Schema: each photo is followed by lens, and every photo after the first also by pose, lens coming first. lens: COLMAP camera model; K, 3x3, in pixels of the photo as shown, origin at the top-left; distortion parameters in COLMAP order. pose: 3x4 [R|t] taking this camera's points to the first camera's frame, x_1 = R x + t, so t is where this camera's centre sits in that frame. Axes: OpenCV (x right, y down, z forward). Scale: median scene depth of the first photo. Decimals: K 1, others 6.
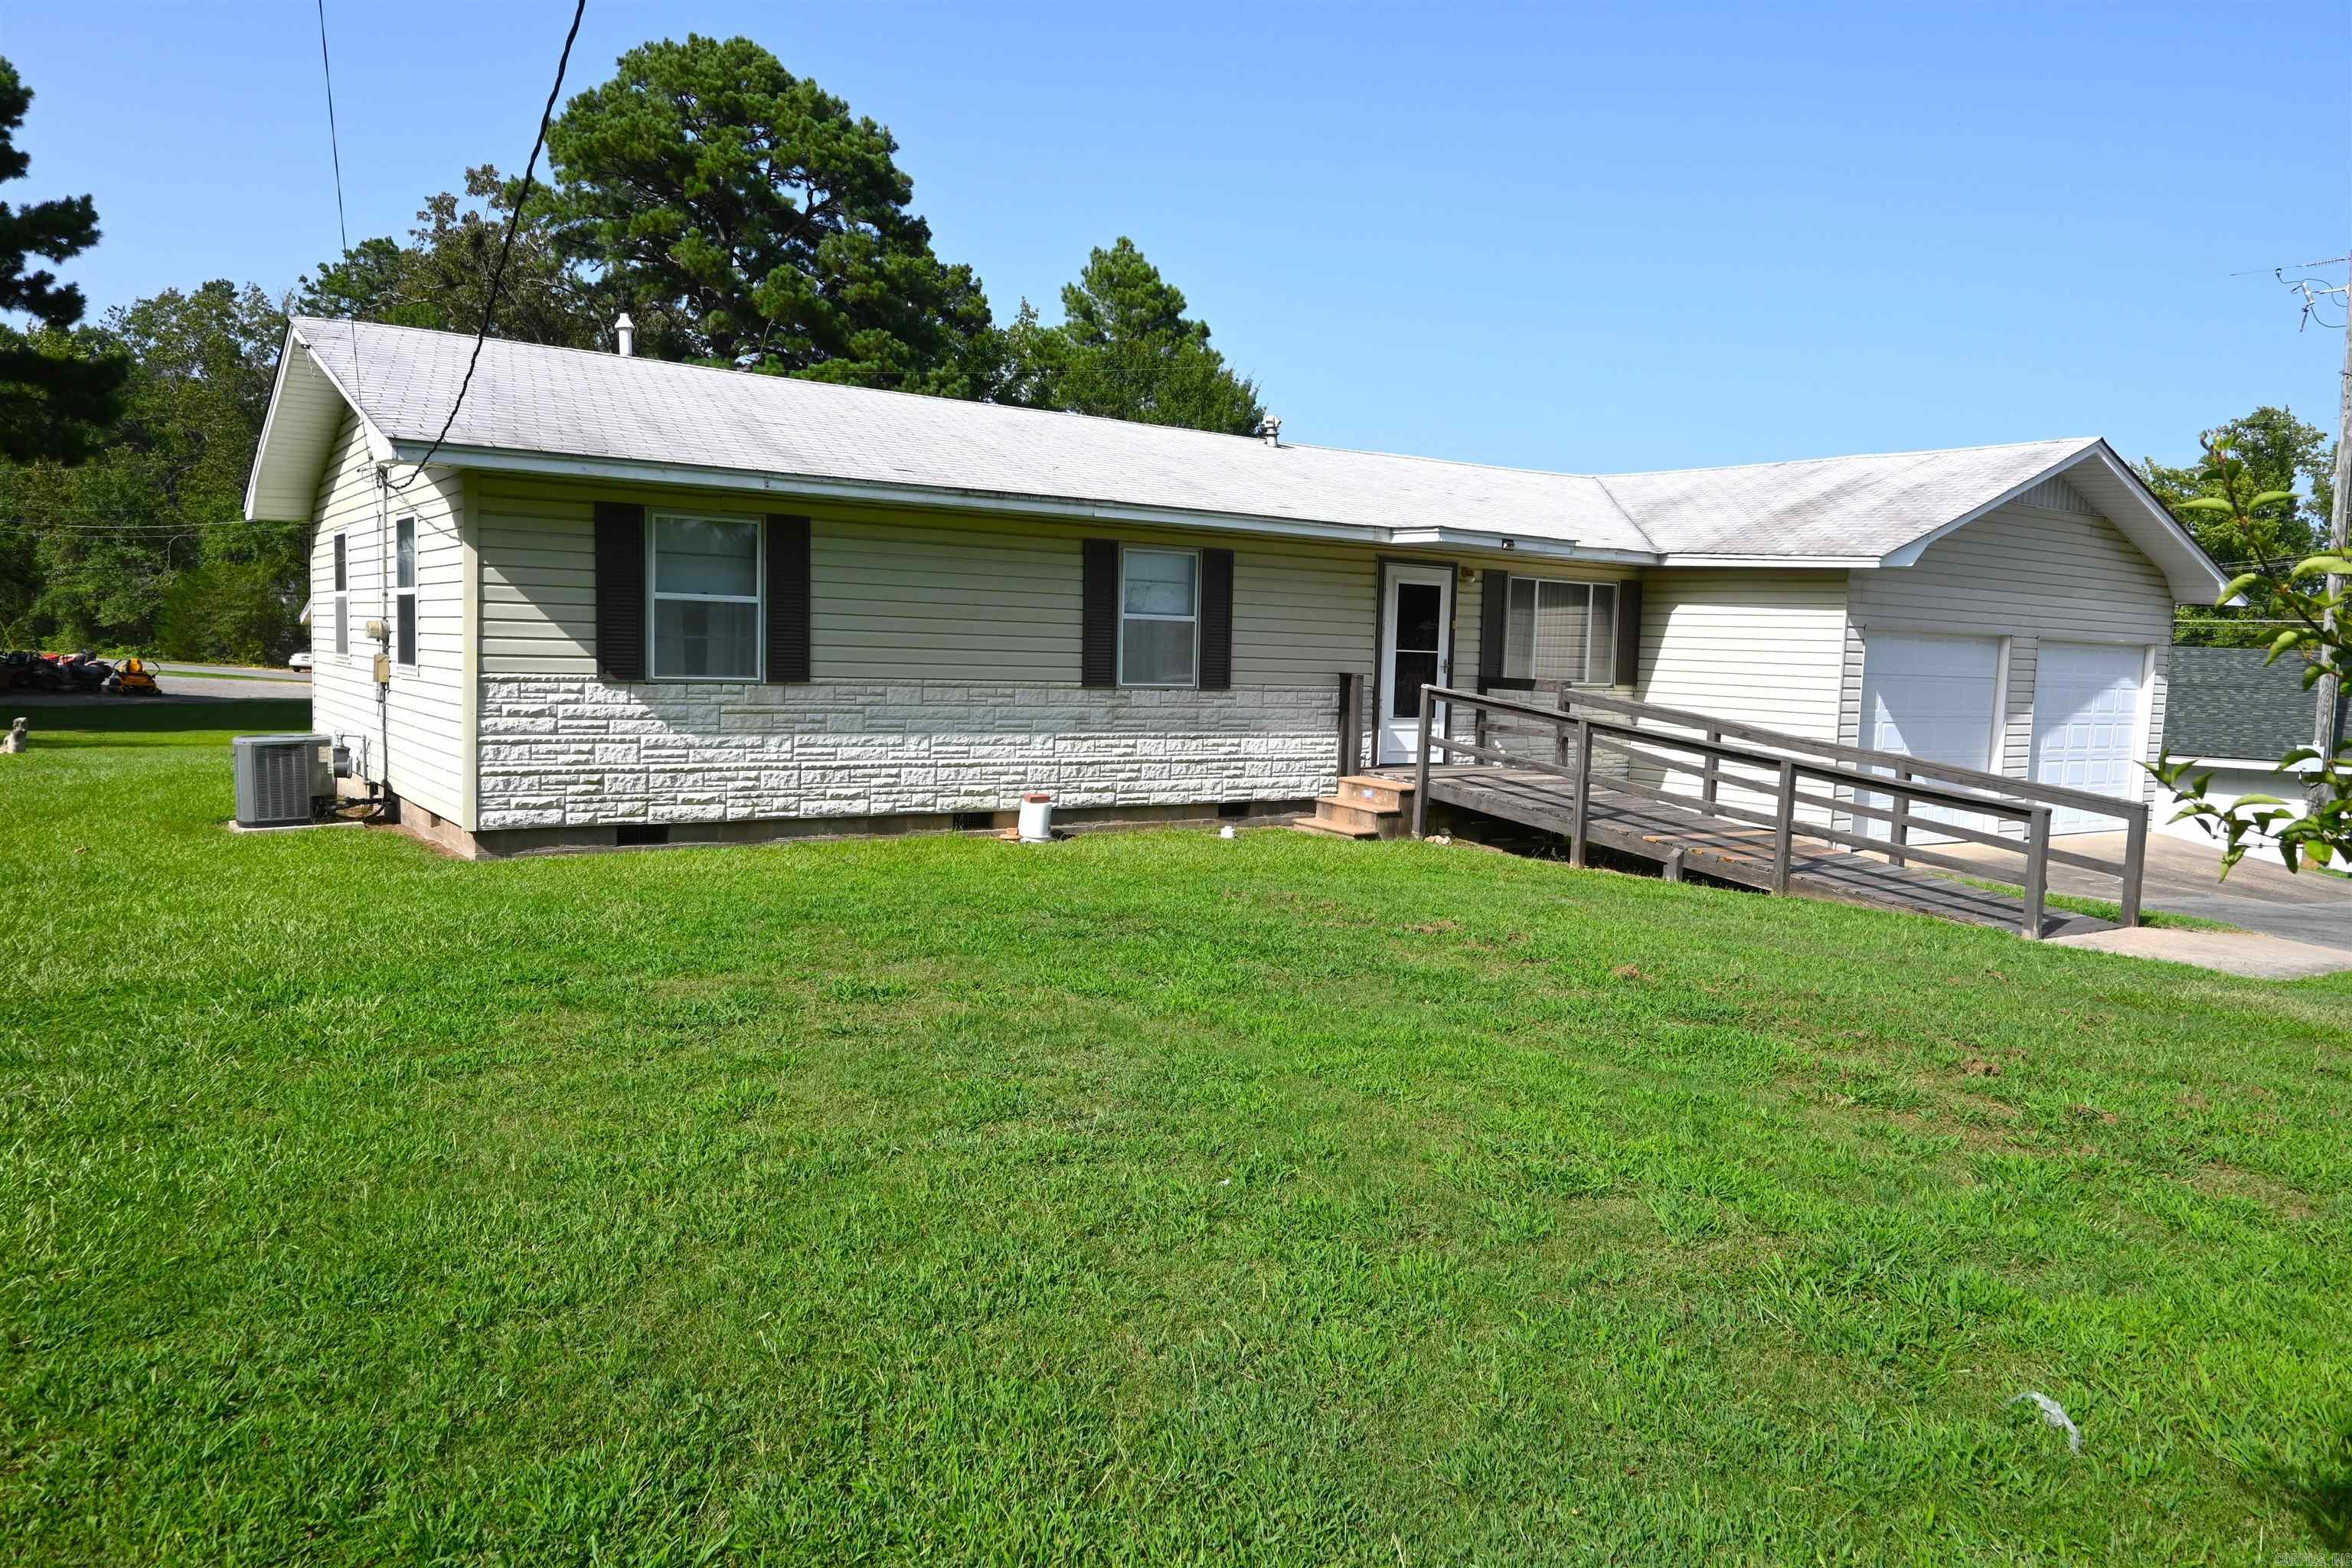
lens RADIAL K [[1603.0, 0, 1184.5], [0, 1603.0, 792.0], [0, 0, 1]] dist [-0.008322, 0.004494]
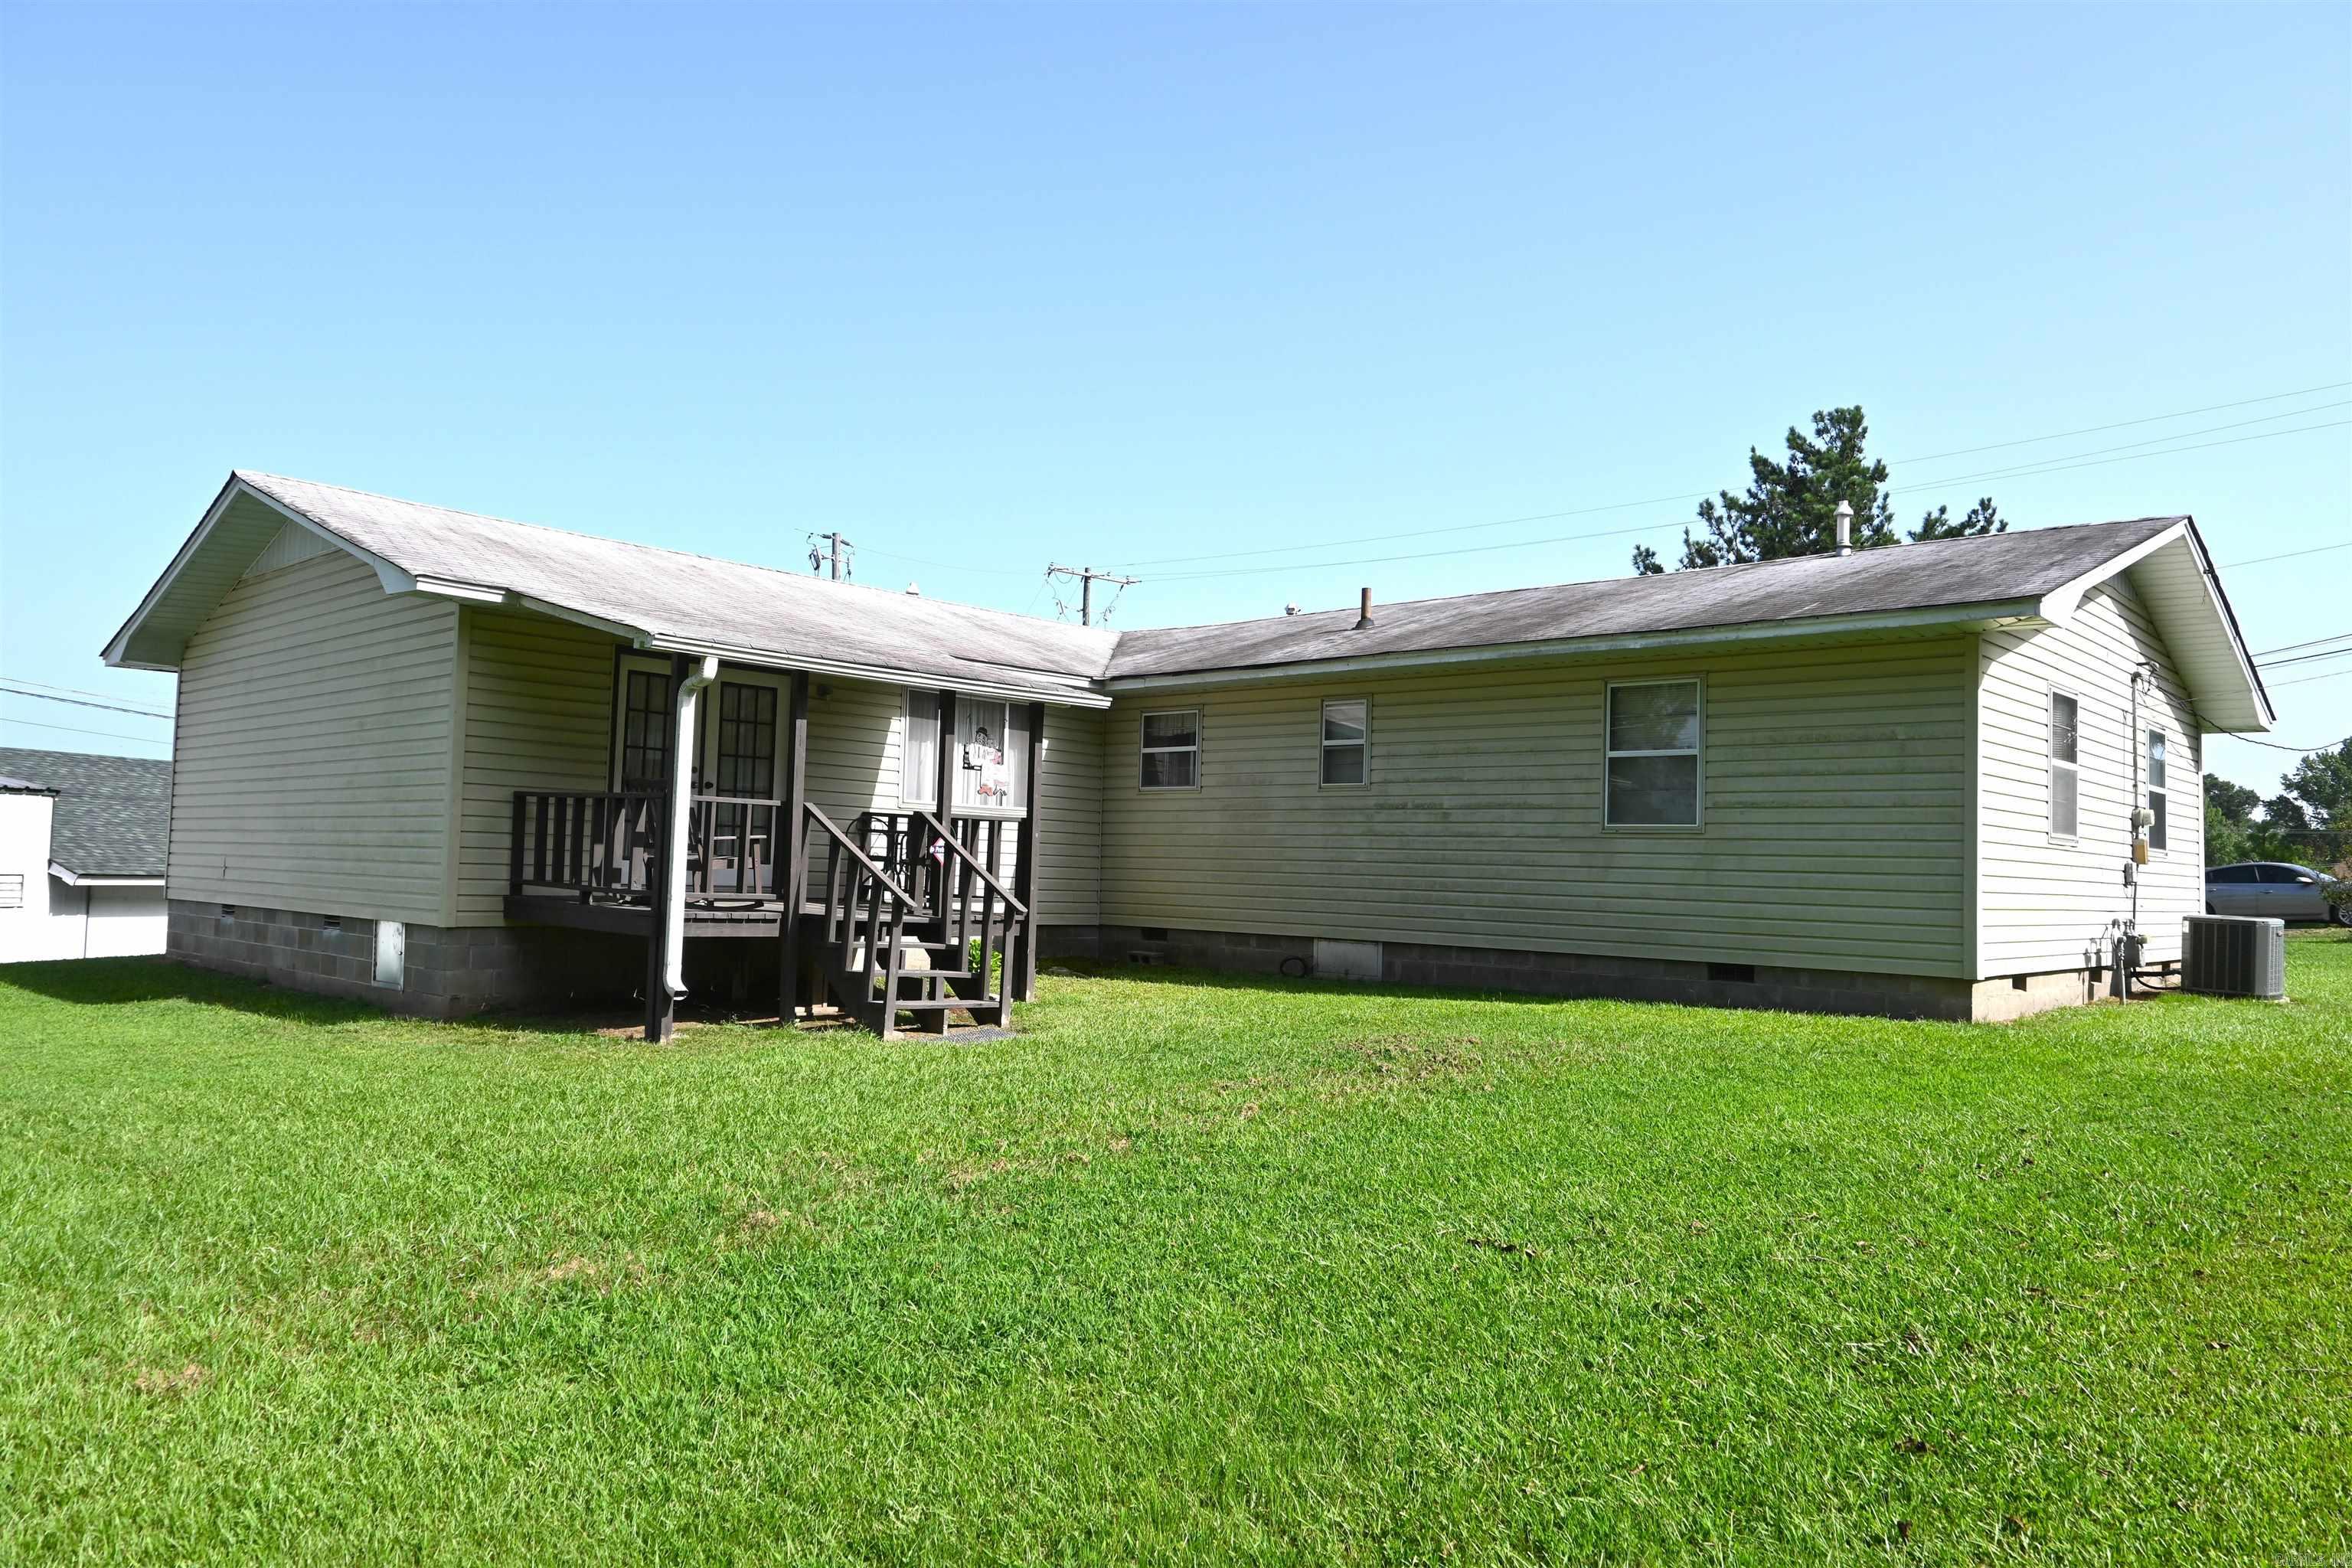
lens RADIAL K [[1603.0, 0, 1184.4], [0, 1603.0, 785.4], [0, 0, 1]] dist [-0.008322, 0.004494]
pose [[-0.213108, 0.022561, 0.976768, -1.294192], [0.057207, 0.998306, -0.010578, -0.133312], [-0.975352, 0.053624, -0.214038, 1.681198]]
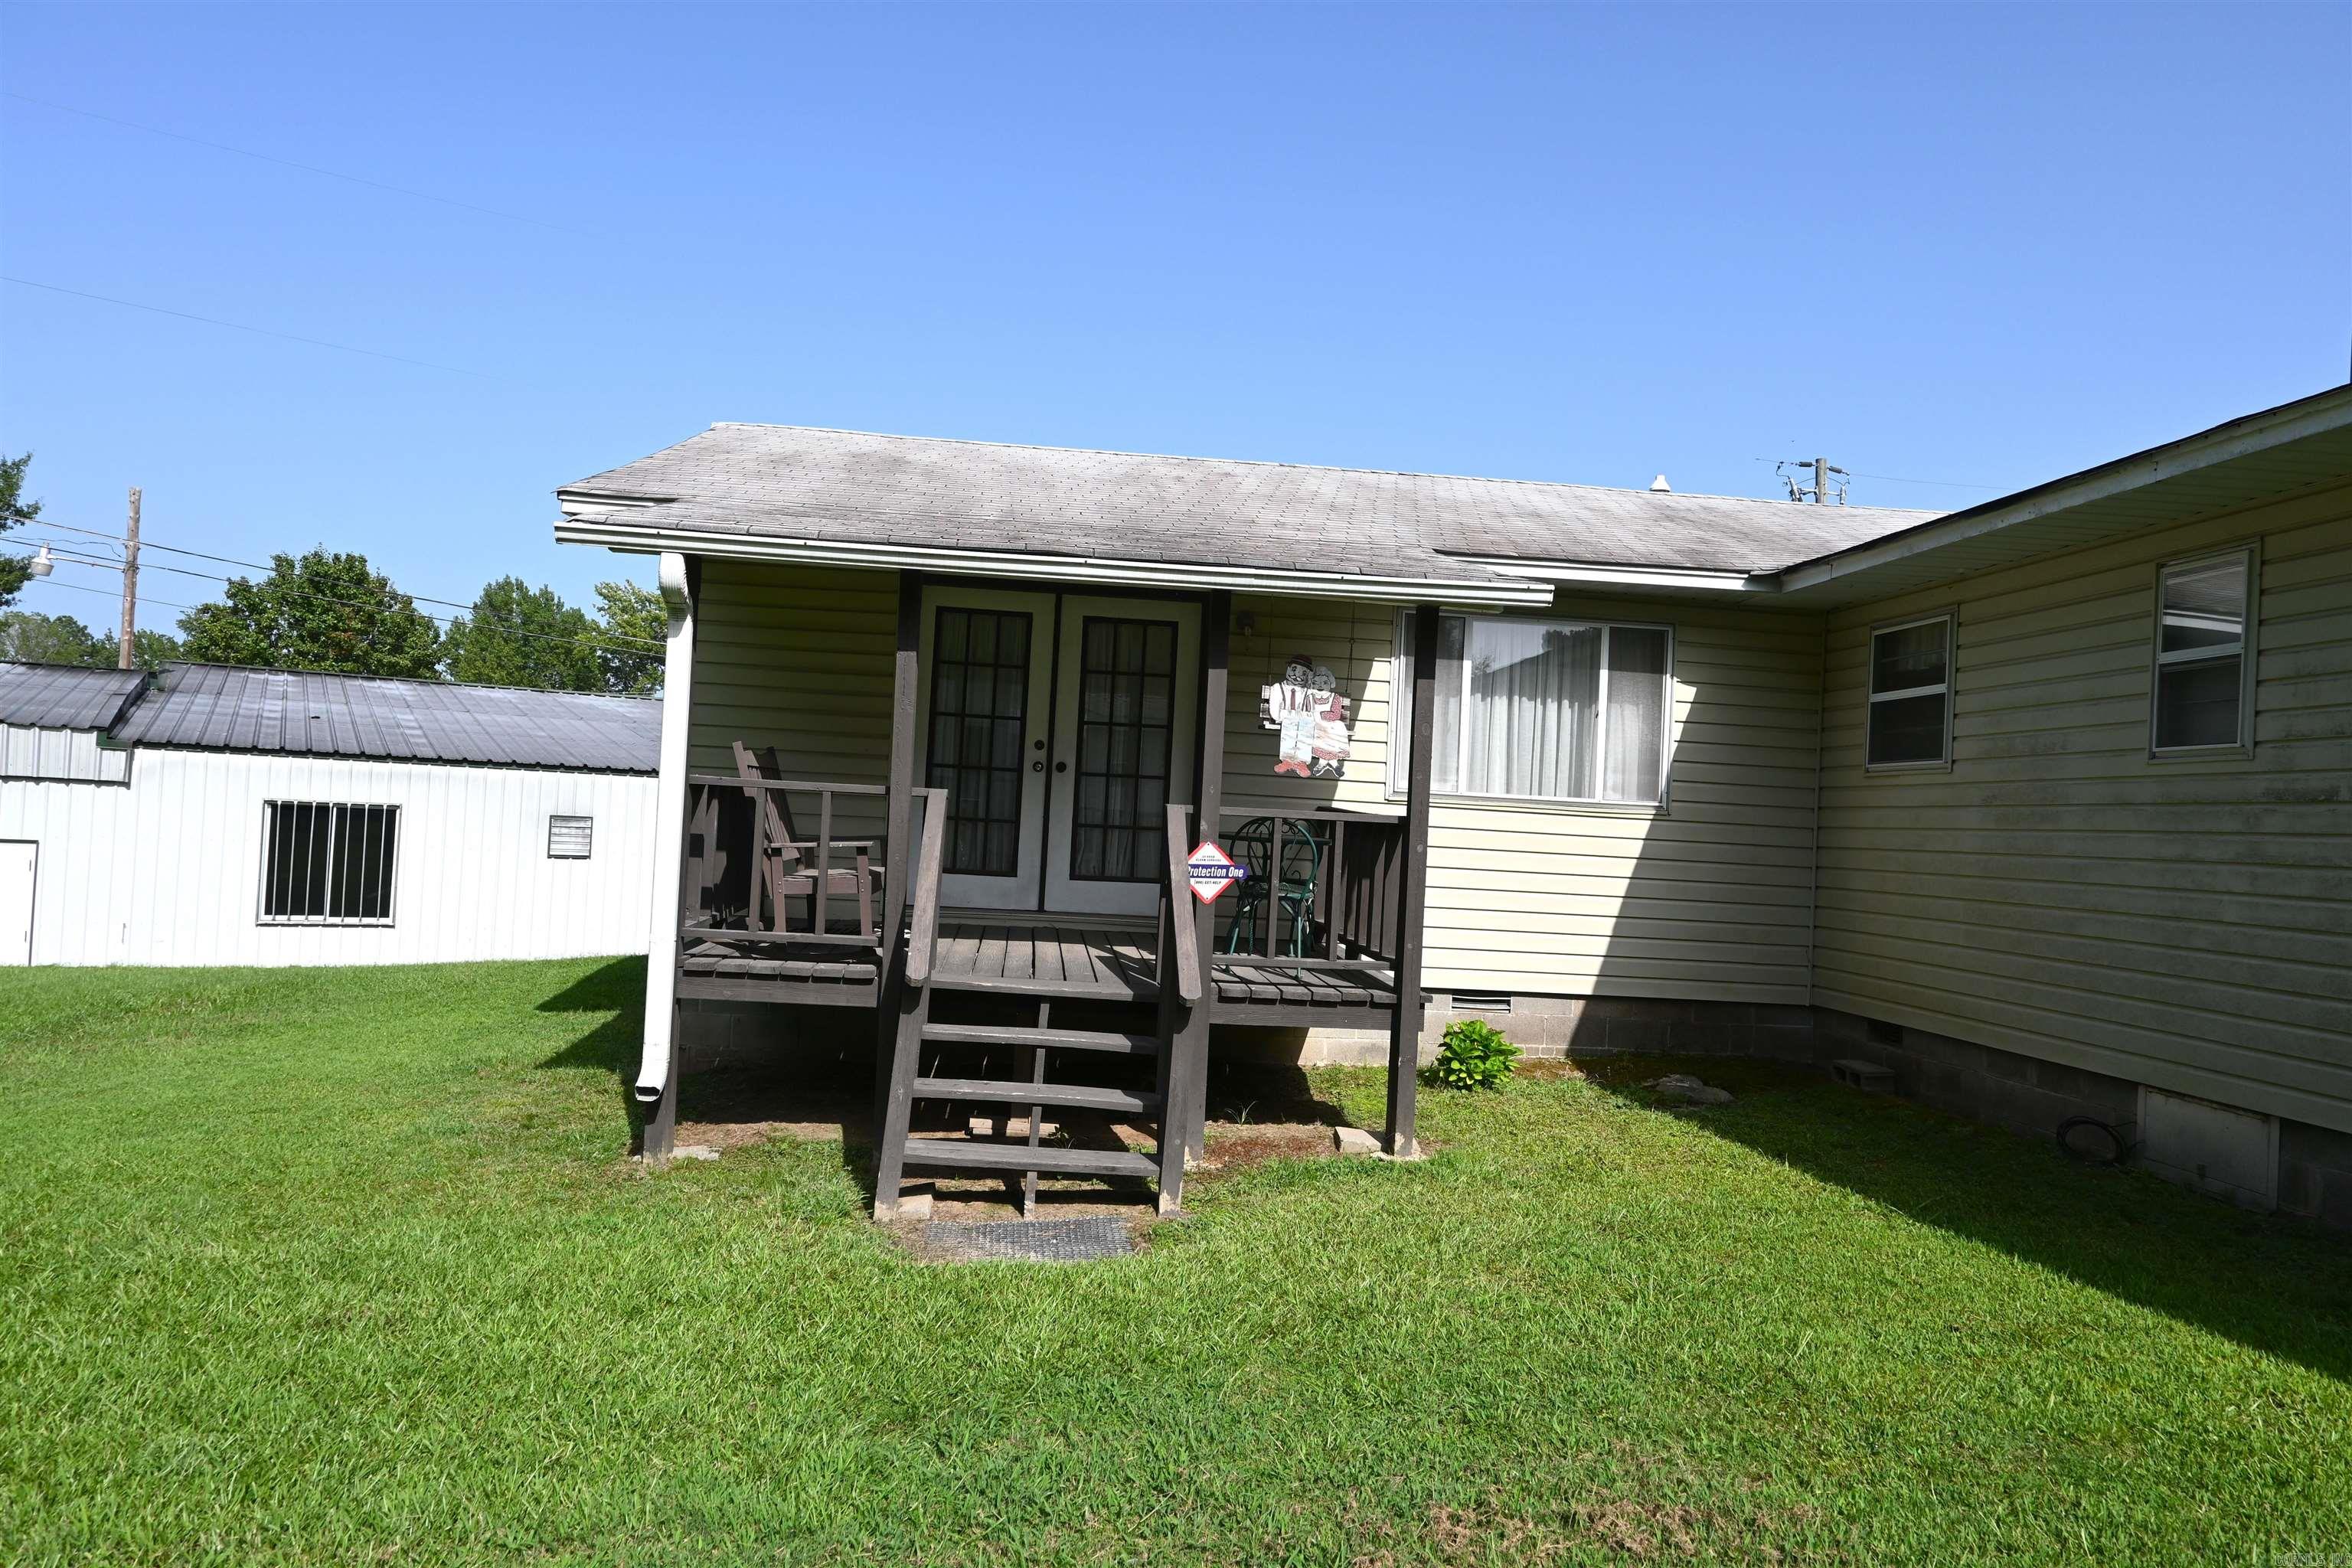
lens RADIAL K [[1603.0, 0, 1158.3], [0, 1603.0, 784.5], [0, 0, 1]] dist [-0.008322, 0.004494]
pose [[0.507046, 0.022436, 0.861627, -0.903137], [0.040590, 0.997931, -0.049871, -0.119507], [-0.860963, 0.060260, 0.505086, 1.419291]]
